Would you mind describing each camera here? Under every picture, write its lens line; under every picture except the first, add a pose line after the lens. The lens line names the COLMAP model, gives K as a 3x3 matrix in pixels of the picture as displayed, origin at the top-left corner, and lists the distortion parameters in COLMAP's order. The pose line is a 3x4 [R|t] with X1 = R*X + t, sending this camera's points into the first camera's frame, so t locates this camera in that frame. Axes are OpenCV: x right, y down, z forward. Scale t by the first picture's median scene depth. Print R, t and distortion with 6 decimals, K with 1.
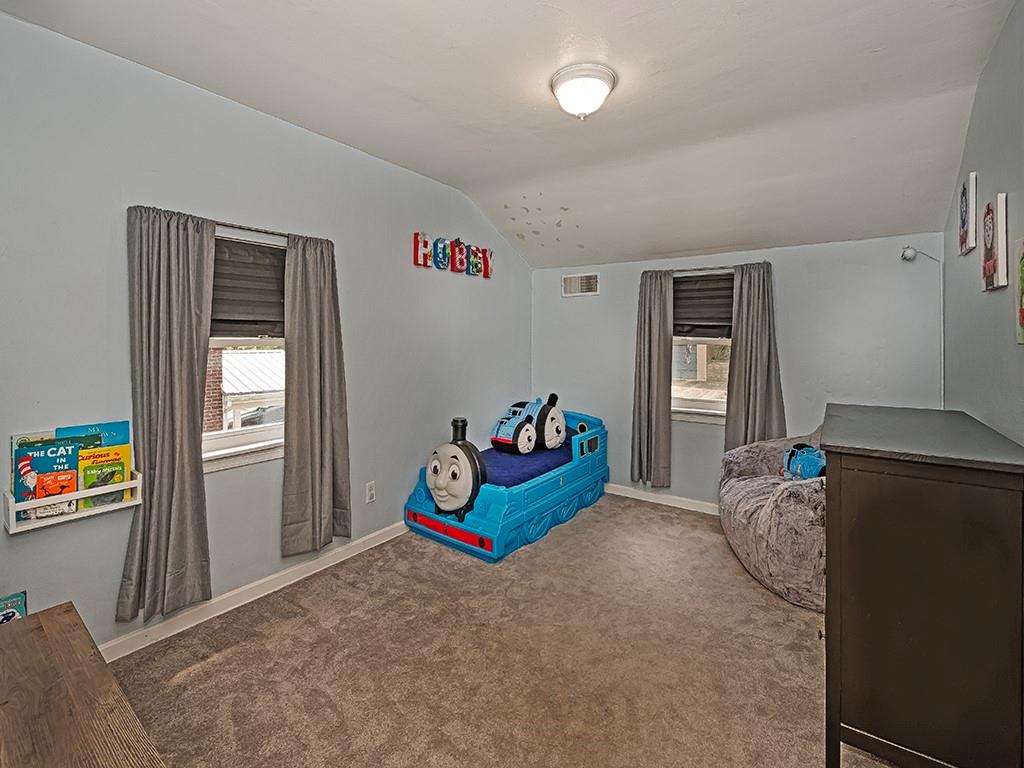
lens RADIAL K [[457.0, 0, 515.8], [0, 457.0, 332.8], [0, 0, 1]] dist [0.000940, -0.000061]
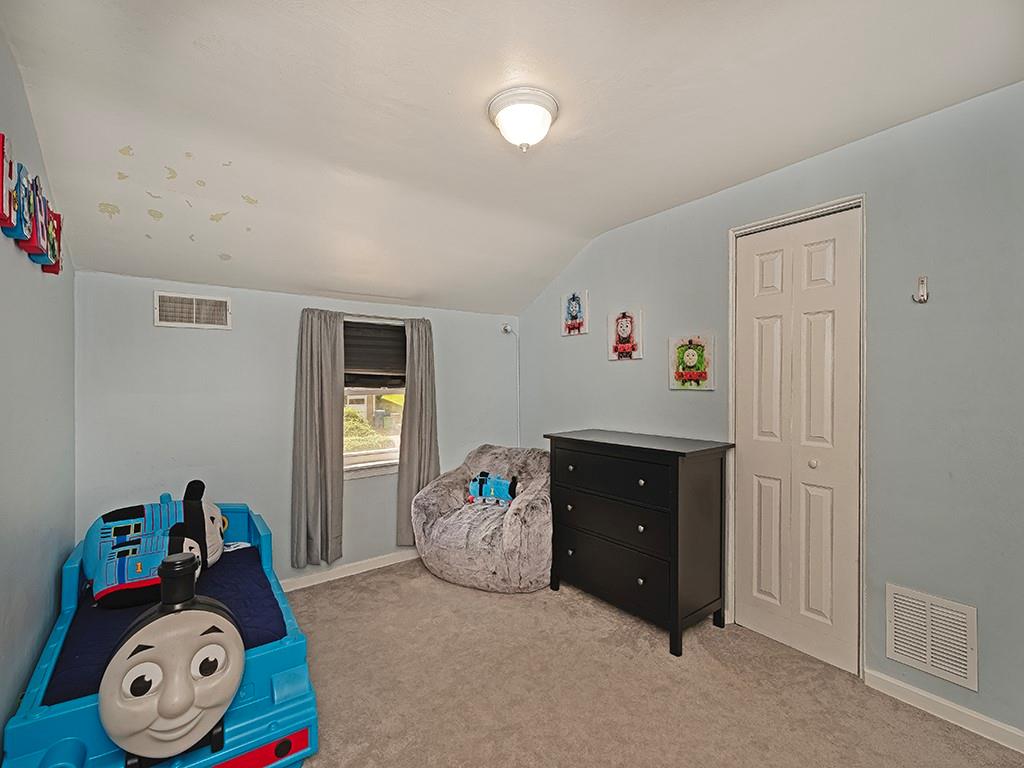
lens RADIAL K [[456.8, 0, 515.0], [0, 456.8, 376.9], [0, 0, 1]] dist [0.003994, -0.000231]
pose [[0.309872, 0.004996, 0.950765, -0.437496], [-0.003967, 0.999984, -0.003962, -0.010265], [-0.950770, -0.002544, 0.309887, 0.435393]]
